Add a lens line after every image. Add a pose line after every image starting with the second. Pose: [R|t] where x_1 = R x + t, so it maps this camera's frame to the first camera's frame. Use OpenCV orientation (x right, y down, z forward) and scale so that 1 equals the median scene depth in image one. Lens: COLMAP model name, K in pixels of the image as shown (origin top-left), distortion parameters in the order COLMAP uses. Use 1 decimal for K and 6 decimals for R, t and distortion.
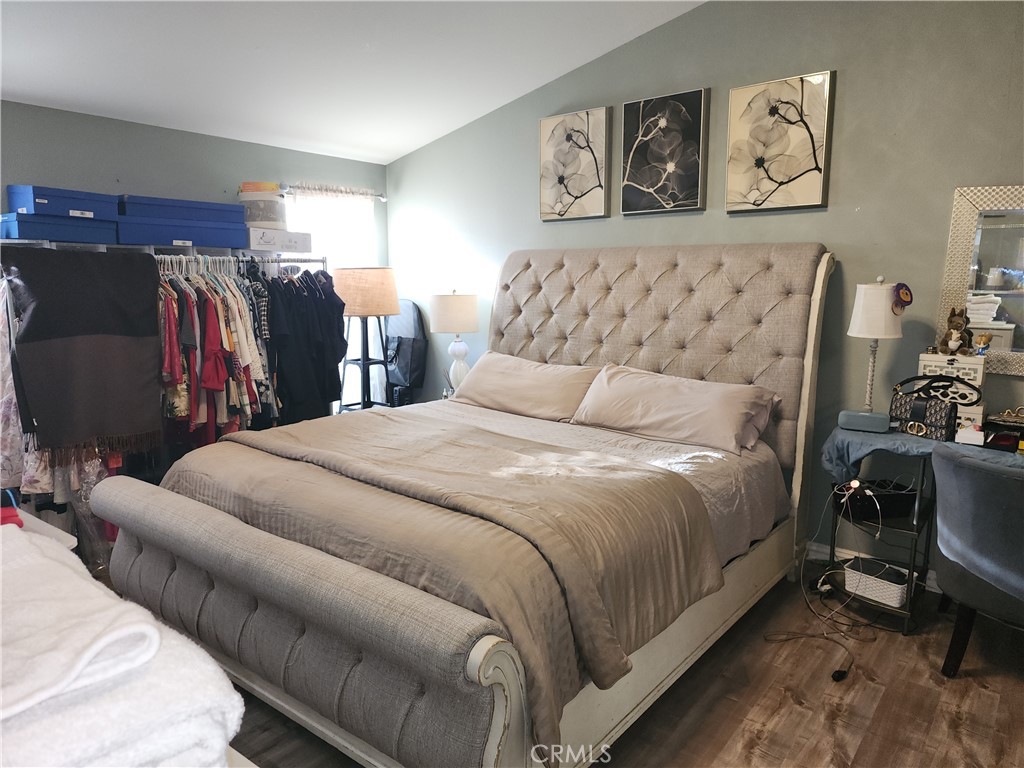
lens RADIAL K [[684.9, 0, 527.8], [0, 684.9, 387.0], [0, 0, 1]] dist [0.066465, -0.052966]
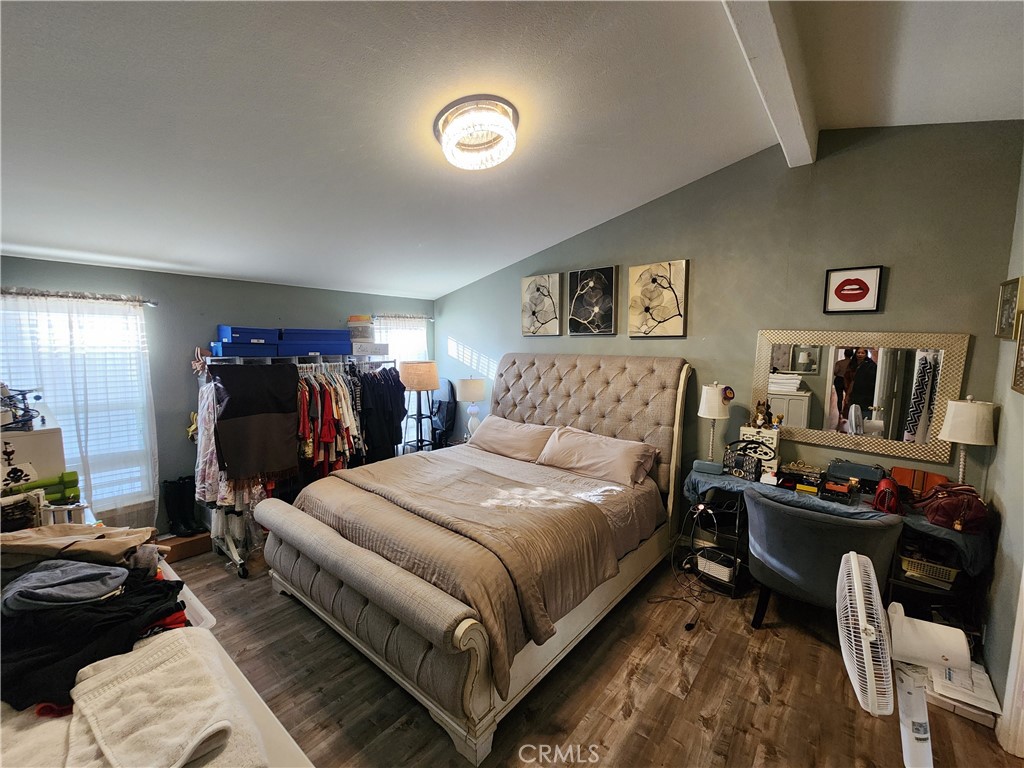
lens RADIAL K [[421.8, 0, 516.1], [0, 421.8, 388.6], [0, 0, 1]] dist [0.001663, -0.000004]
pose [[0.999528, 0.003598, -0.030521, 0.047537], [-0.005101, 0.998771, -0.049296, -0.081871], [0.030306, 0.049428, 0.998318, -0.040057]]
